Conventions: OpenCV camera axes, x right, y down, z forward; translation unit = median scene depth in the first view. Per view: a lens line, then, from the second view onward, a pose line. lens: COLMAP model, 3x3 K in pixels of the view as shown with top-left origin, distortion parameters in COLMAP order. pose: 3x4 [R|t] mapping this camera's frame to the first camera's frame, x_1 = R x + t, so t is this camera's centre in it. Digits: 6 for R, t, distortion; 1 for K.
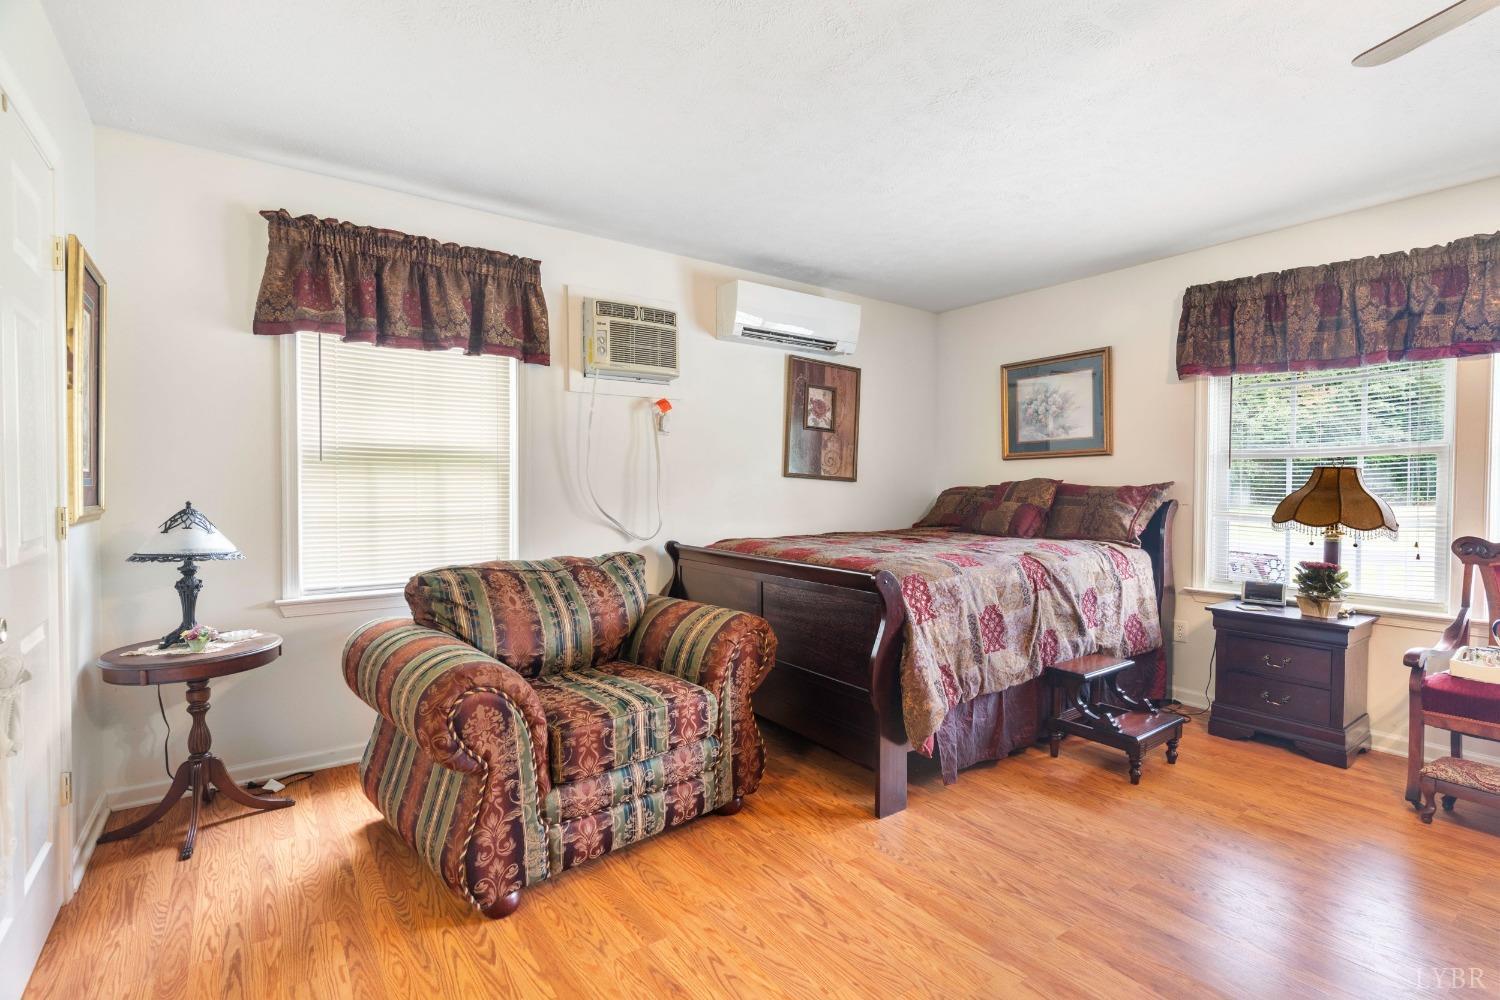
lens RADIAL K [[718.9, 0, 753.6], [0, 718.9, 490.0], [0, 0, 1]] dist [0.002852, -0.000046]
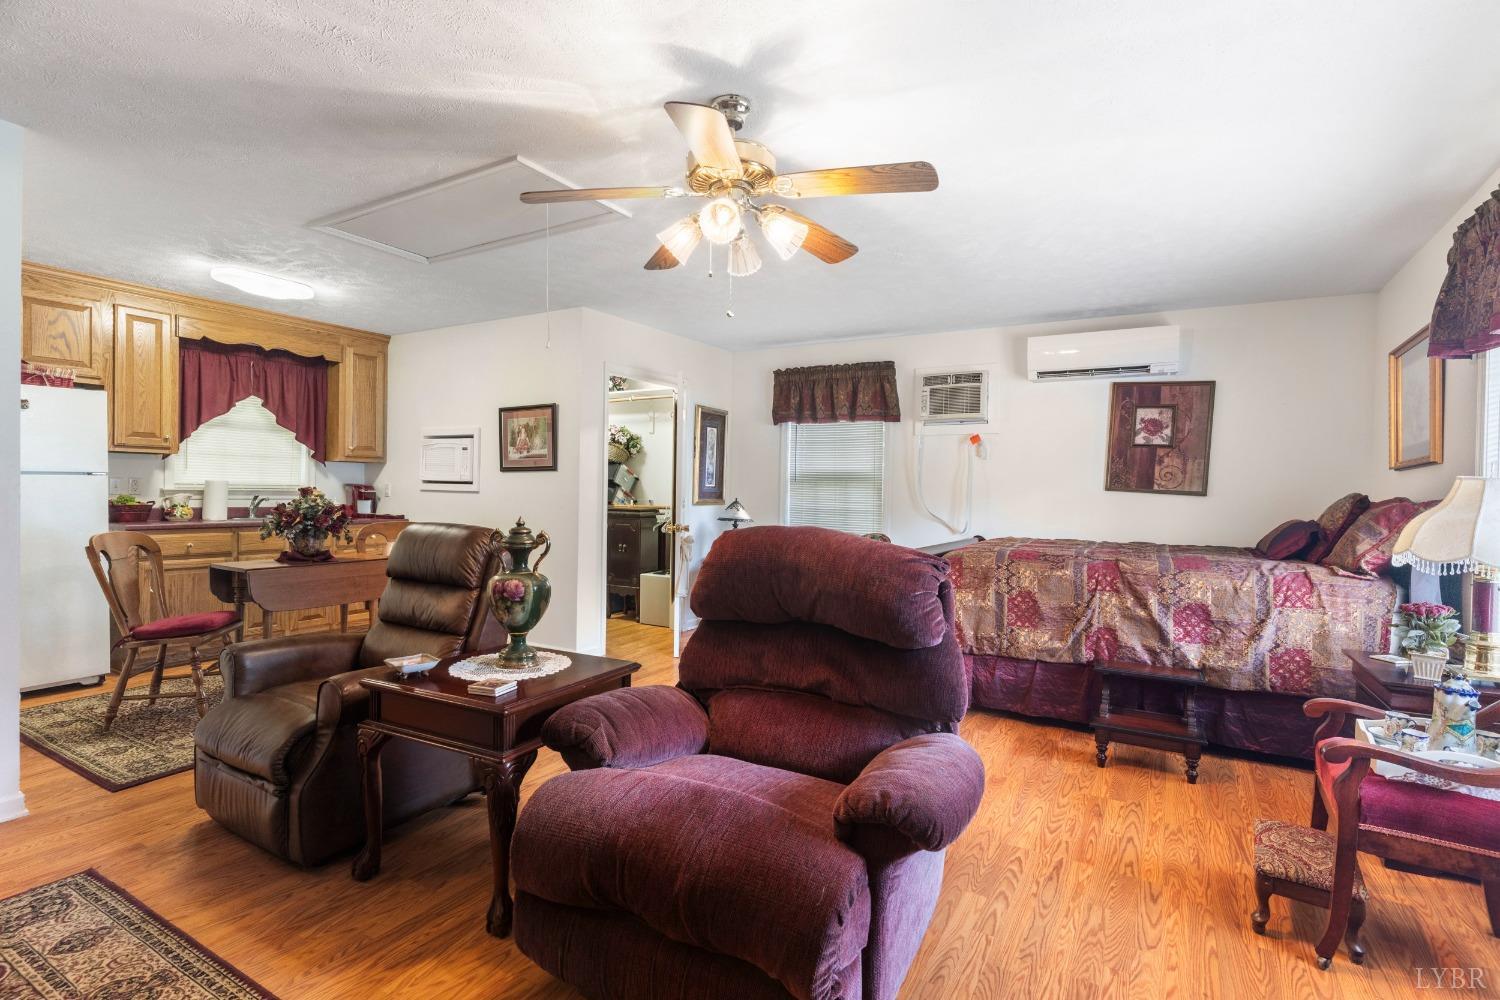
lens RADIAL K [[718.9, 0, 758.3], [0, 718.9, 499.4], [0, 0, 1]] dist [0.002852, -0.000046]
pose [[0.388754, 0.010909, -0.921277, 1.057438], [-0.027372, 0.999625, 0.000287, 0.012310], [0.920935, 0.025106, 0.388907, 0.064942]]
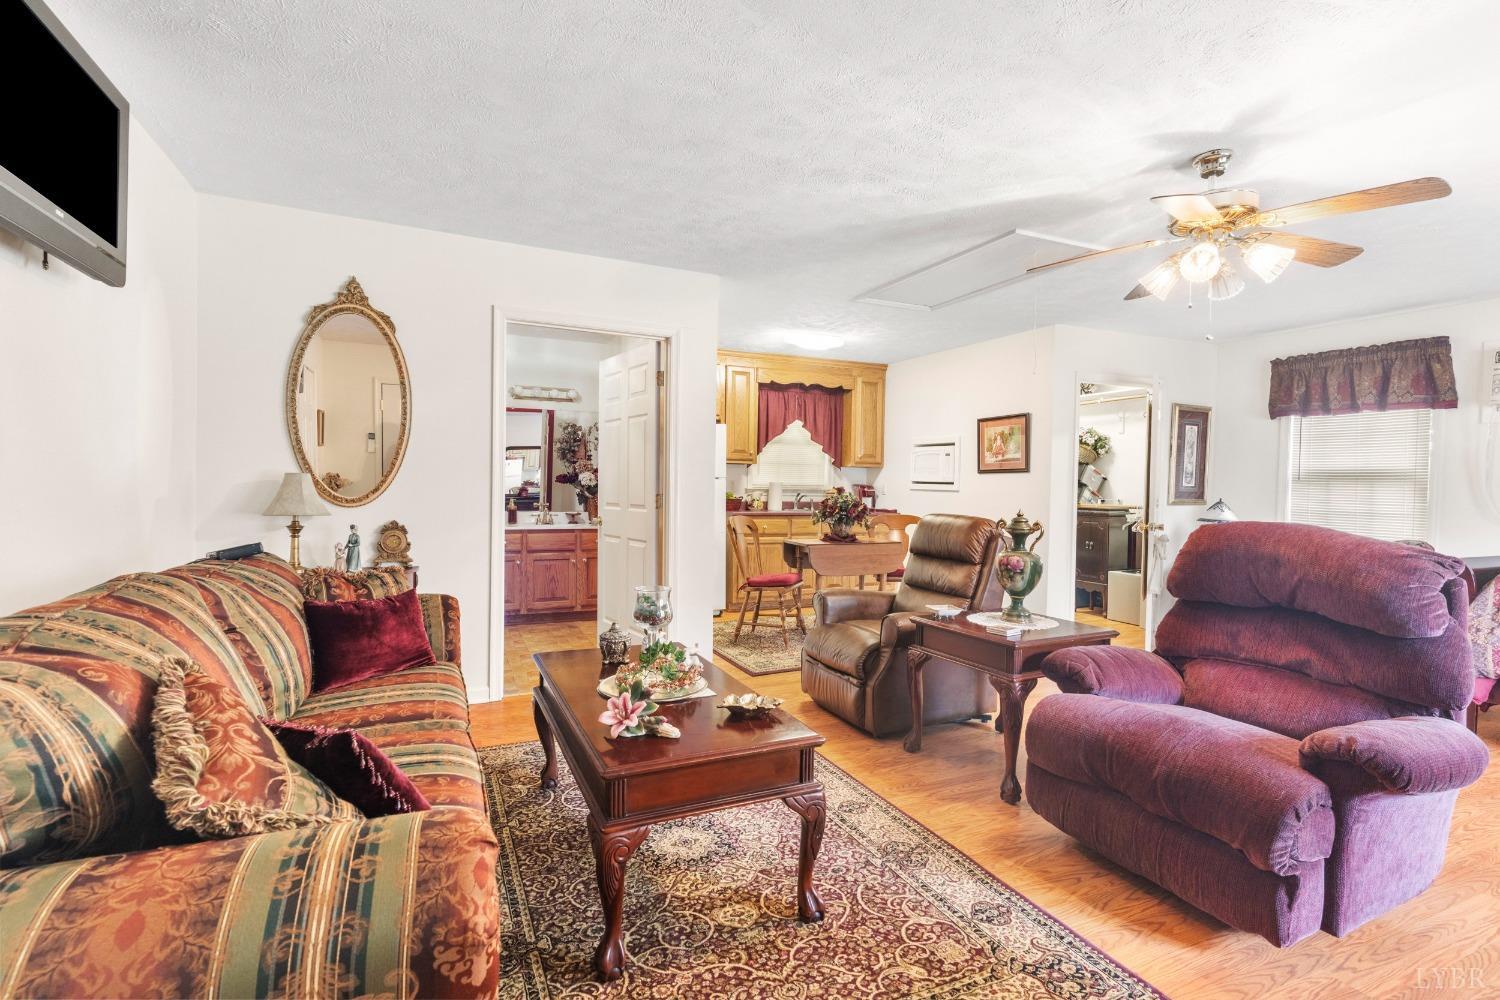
lens RADIAL K [[718.9, 0, 751.2], [0, 718.9, 500.2], [0, 0, 1]] dist [0.002852, -0.000046]
pose [[-0.213234, 0.013632, -0.976906, 1.282323], [-0.031283, 0.999295, 0.020773, 0.015220], [0.976500, 0.034990, -0.212658, -0.010200]]
